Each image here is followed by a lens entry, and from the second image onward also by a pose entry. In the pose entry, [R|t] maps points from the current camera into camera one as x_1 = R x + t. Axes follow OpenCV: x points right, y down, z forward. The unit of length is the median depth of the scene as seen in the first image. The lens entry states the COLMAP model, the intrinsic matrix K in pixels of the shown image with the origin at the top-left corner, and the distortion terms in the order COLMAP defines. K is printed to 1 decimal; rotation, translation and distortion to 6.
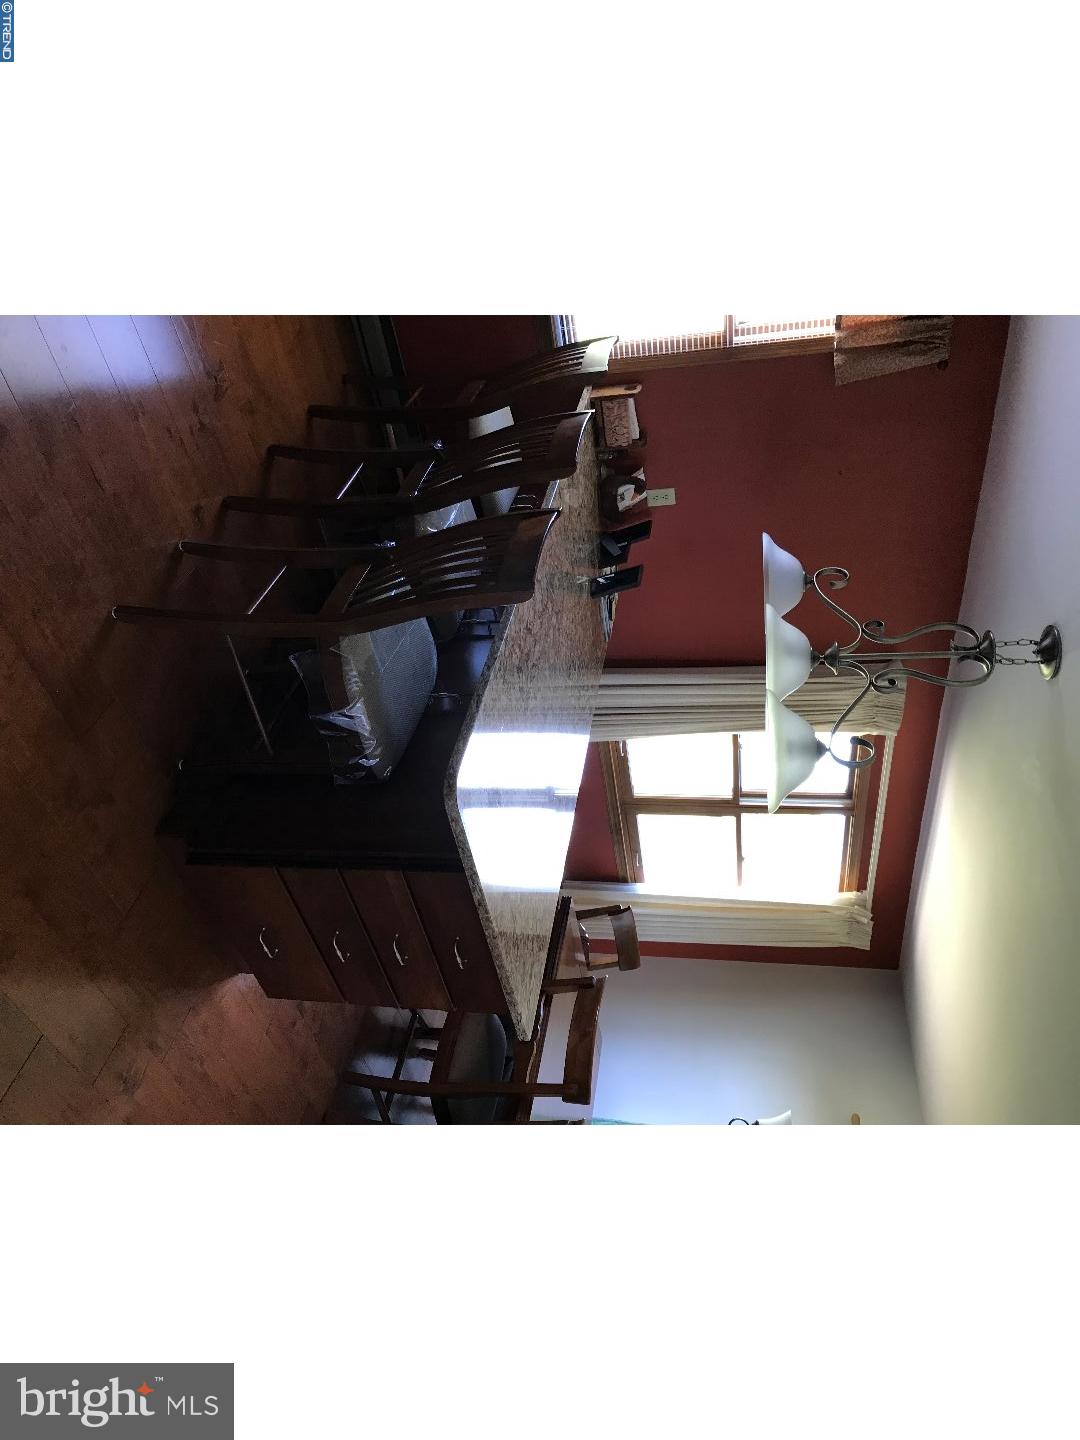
lens RADIAL K [[883.7, 0, 540.0], [0, 883.7, 720.0], [0, 0, 1]] dist [-0.005761, 0.047183]
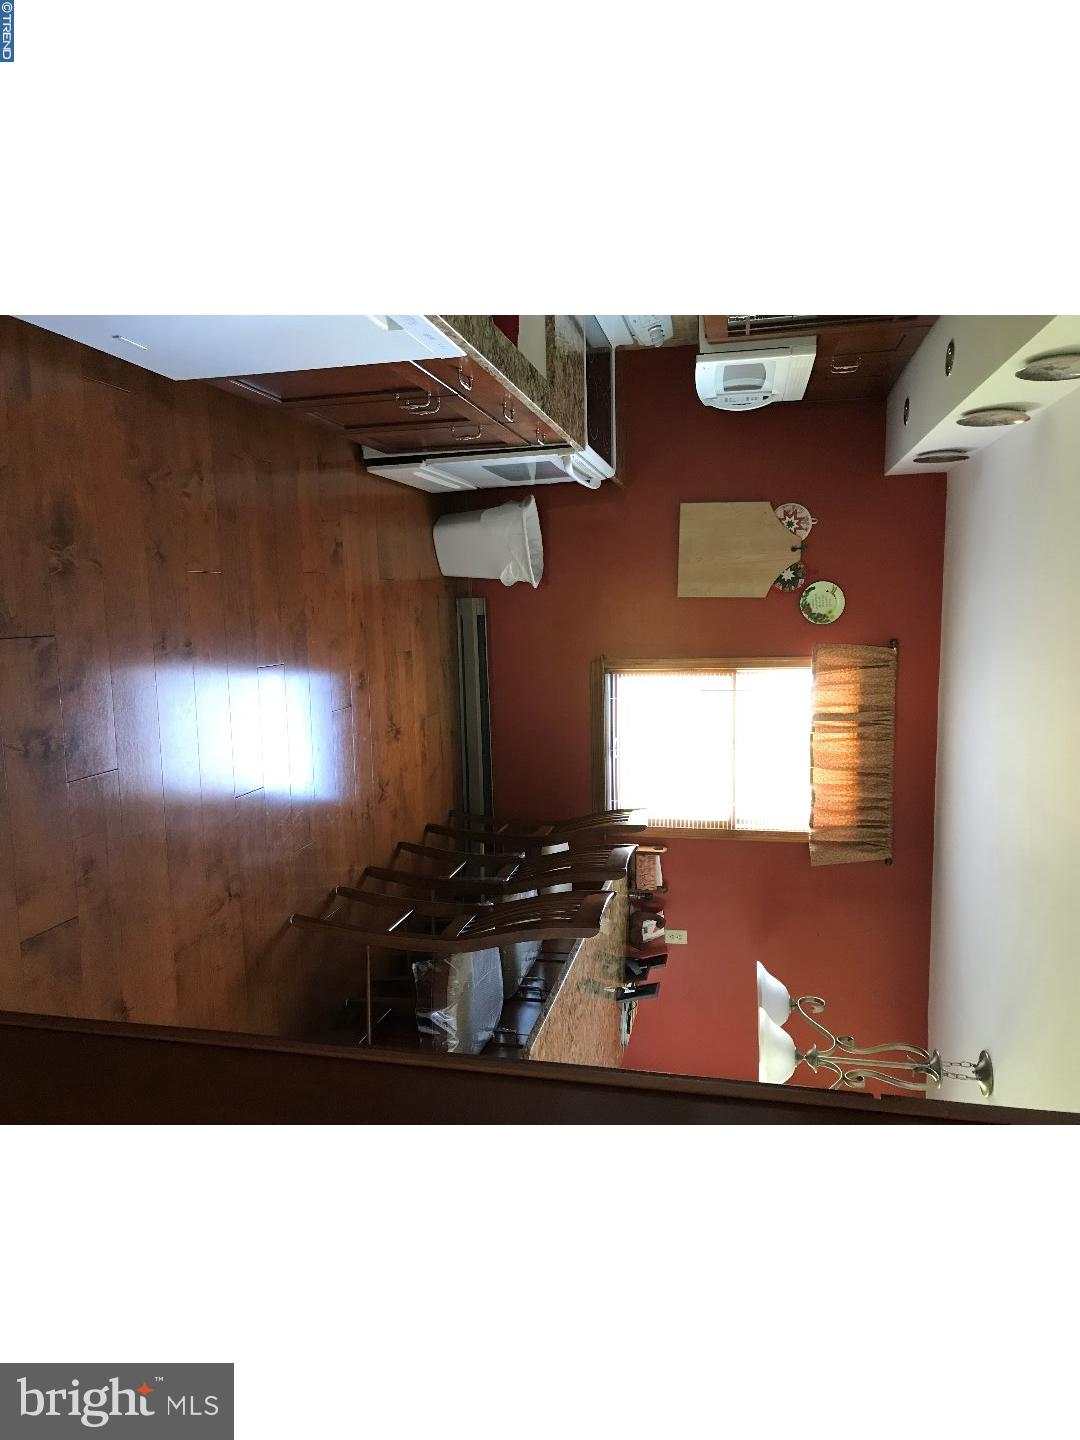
lens RADIAL K [[883.7, 0, 540.0], [0, 883.7, 720.0], [0, 0, 1]] dist [-0.005761, 0.047183]
pose [[0.990754, 0.130458, -0.037241, -0.053376], [-0.130438, 0.840480, -0.525909, 0.196985], [-0.037309, 0.525904, 0.849725, -0.243413]]
